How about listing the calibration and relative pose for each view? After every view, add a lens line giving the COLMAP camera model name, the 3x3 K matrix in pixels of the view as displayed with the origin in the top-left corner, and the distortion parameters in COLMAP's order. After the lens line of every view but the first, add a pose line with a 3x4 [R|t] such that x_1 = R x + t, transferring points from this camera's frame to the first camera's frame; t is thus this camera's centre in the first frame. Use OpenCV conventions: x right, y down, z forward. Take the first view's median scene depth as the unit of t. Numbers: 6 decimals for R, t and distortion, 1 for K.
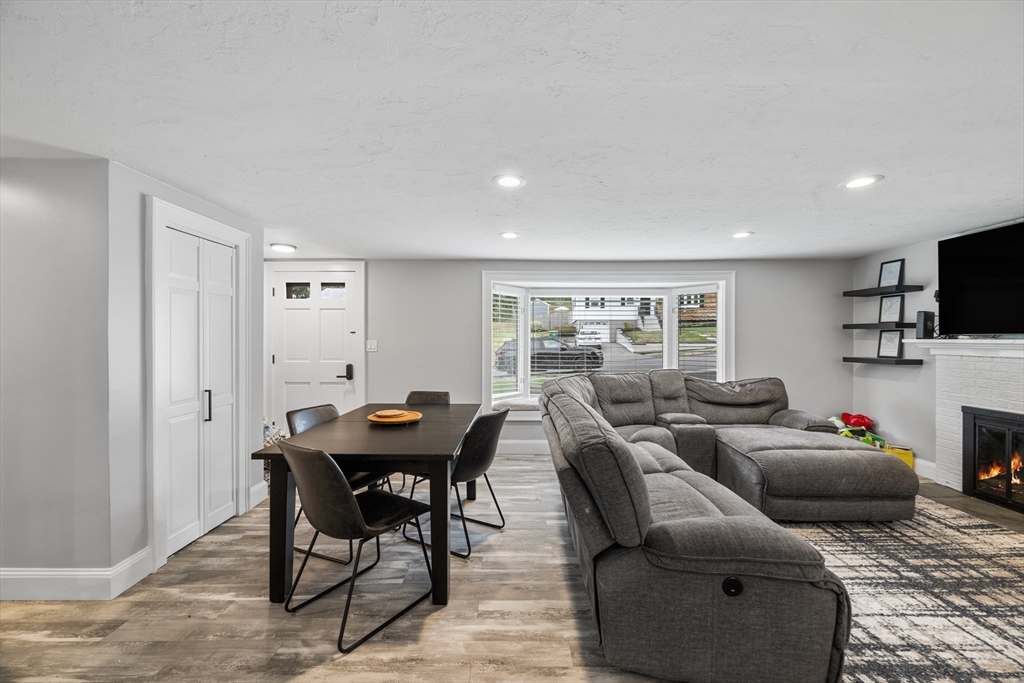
lens RADIAL K [[399.9, 0, 510.6], [0, 399.9, 338.9], [0, 0, 1]] dist [-0.004979, 0.000507]
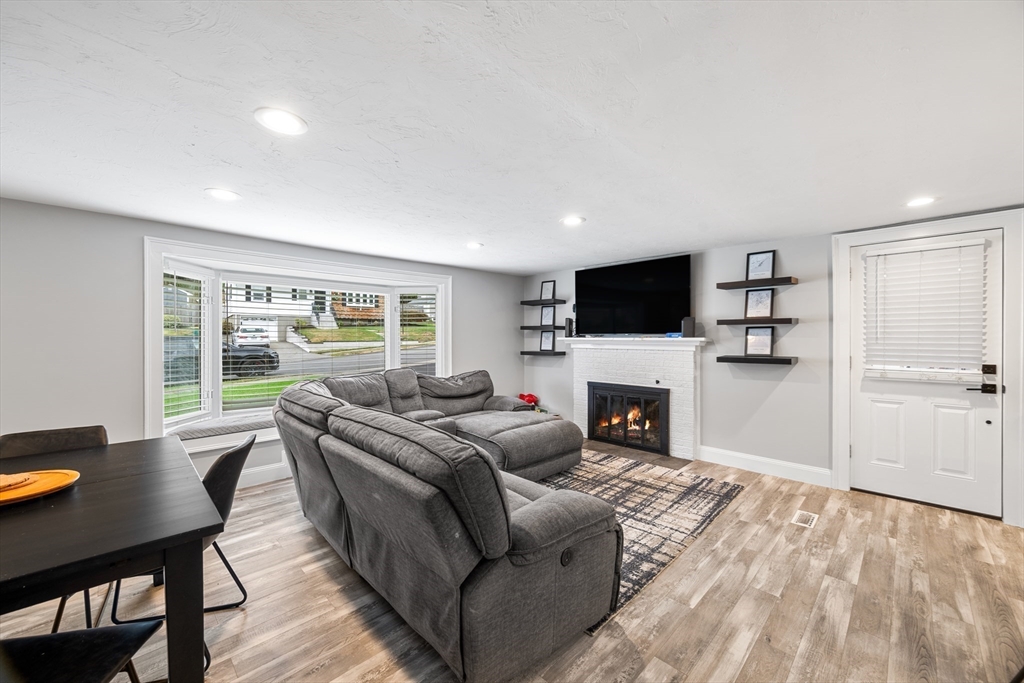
lens RADIAL K [[399.9, 0, 510.6], [0, 399.9, 338.9], [0, 0, 1]] dist [-0.004979, 0.000507]
pose [[0.706756, -0.004735, 0.707441, -0.177520], [0.001638, 0.999986, 0.005057, -0.002570], [-0.707455, -0.002415, 0.706754, 0.154433]]
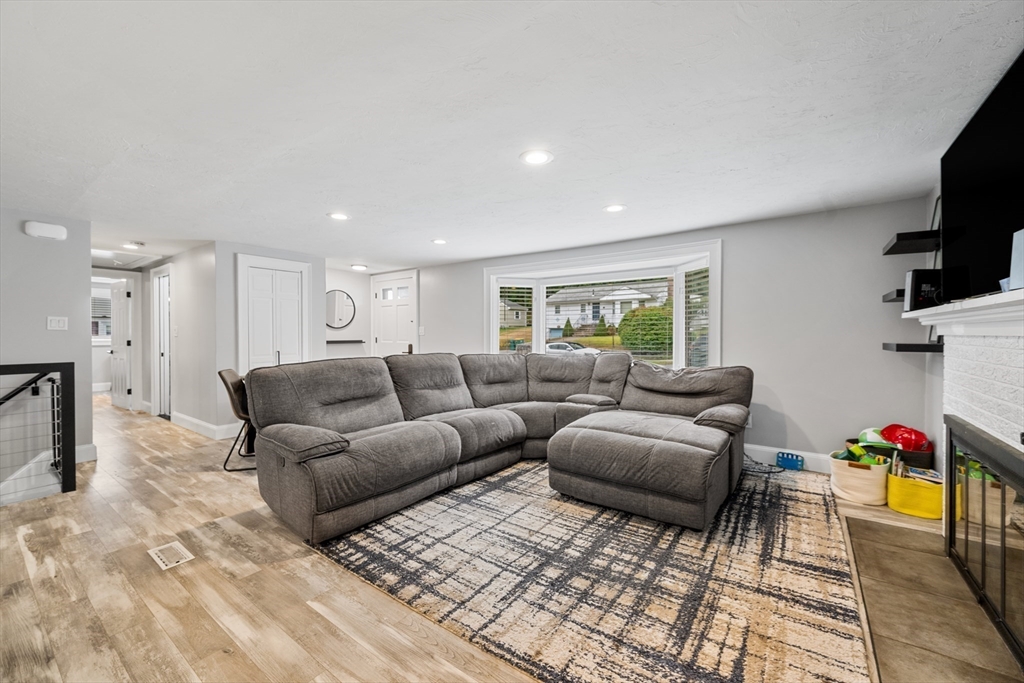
lens RADIAL K [[405.6, 0, 513.6], [0, 405.6, 337.5], [0, 0, 1]] dist [-0.007692, -0.000109]
pose [[0.815739, 0.003661, -0.578409, 1.131887], [-0.002835, 0.999993, 0.002331, 0.058135], [0.578413, -0.000261, 0.815744, 0.098020]]
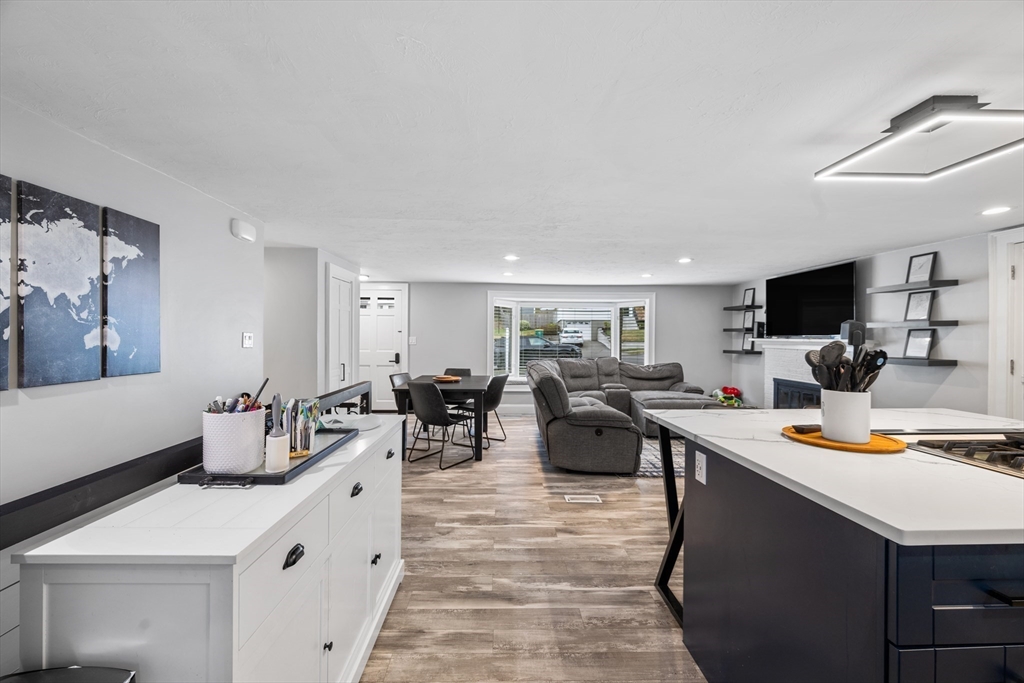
lens RADIAL K [[399.9, 0, 510.6], [0, 399.9, 338.9], [0, 0, 1]] dist [-0.004979, 0.000507]
pose [[0.999404, 0.006910, 0.033821, -0.056556], [-0.007092, 0.999961, 0.005266, 0.000607], [-0.033783, -0.005503, 0.999414, -0.791978]]
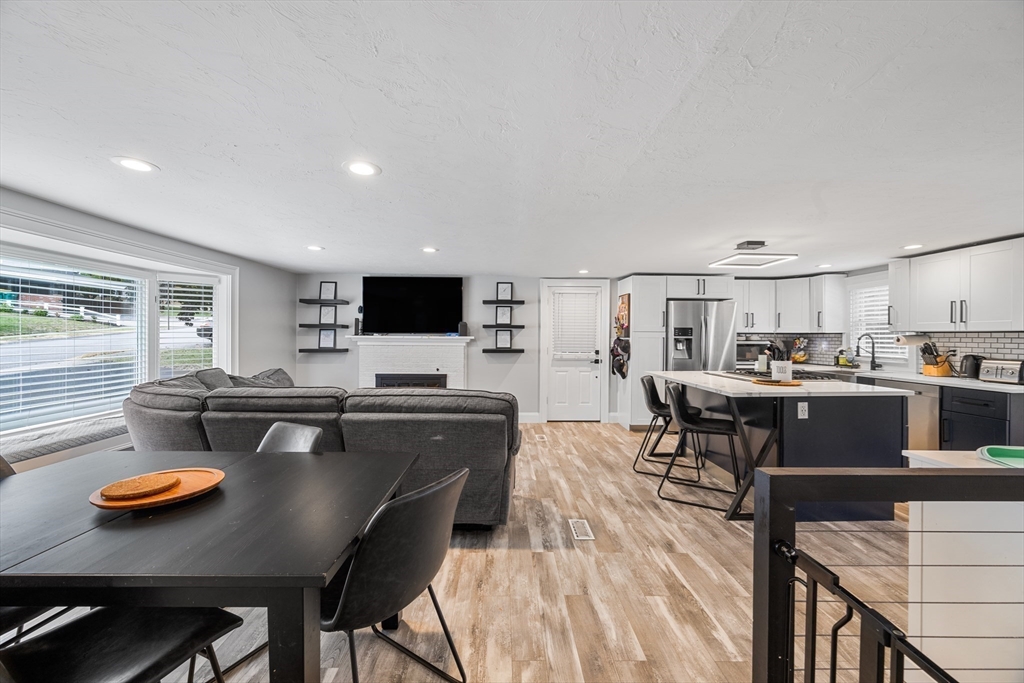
lens RADIAL K [[399.9, 0, 510.6], [0, 399.9, 338.9], [0, 0, 1]] dist [-0.004979, 0.000507]
pose [[-0.025284, -0.005849, 0.999663, -0.760533], [-0.006768, 0.999961, 0.005680, 0.000567], [-0.999657, -0.006622, -0.025322, 0.532306]]
